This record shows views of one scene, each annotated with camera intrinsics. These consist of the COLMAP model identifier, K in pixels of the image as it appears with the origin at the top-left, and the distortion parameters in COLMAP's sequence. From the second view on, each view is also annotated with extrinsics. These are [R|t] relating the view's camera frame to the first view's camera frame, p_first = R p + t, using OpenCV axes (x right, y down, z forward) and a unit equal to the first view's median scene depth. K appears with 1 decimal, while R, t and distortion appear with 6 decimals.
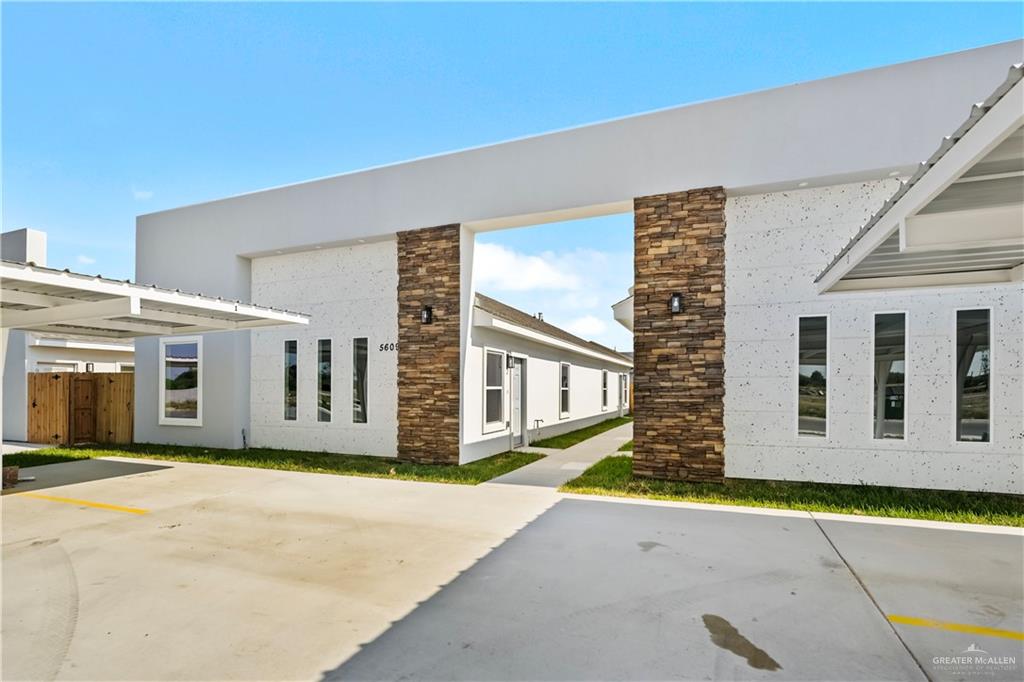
lens RADIAL K [[484.9, 0, 512.5], [0, 484.9, 387.3], [0, 0, 1]] dist [0.001248, 0.000144]
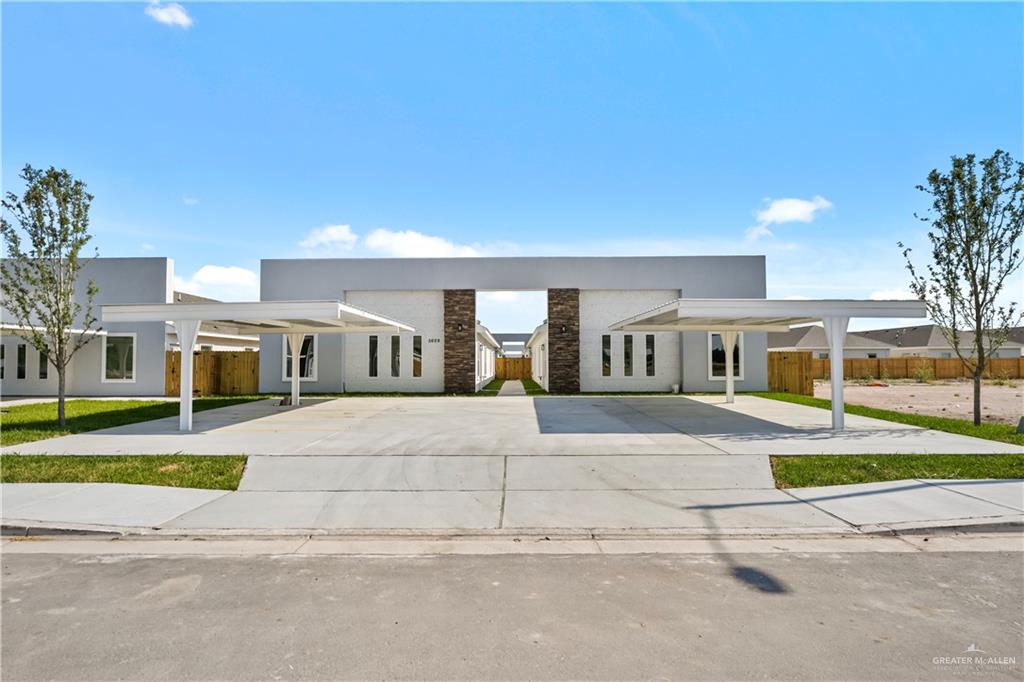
lens RADIAL K [[504.5, 0, 511.1], [0, 504.5, 343.3], [0, 0, 1]] dist [0.000884, 0.000036]
pose [[0.932956, 0.012653, 0.359768, -0.806298], [0.003260, 0.999044, -0.043588, 0.028326], [-0.359976, 0.041839, 0.932023, -1.298961]]
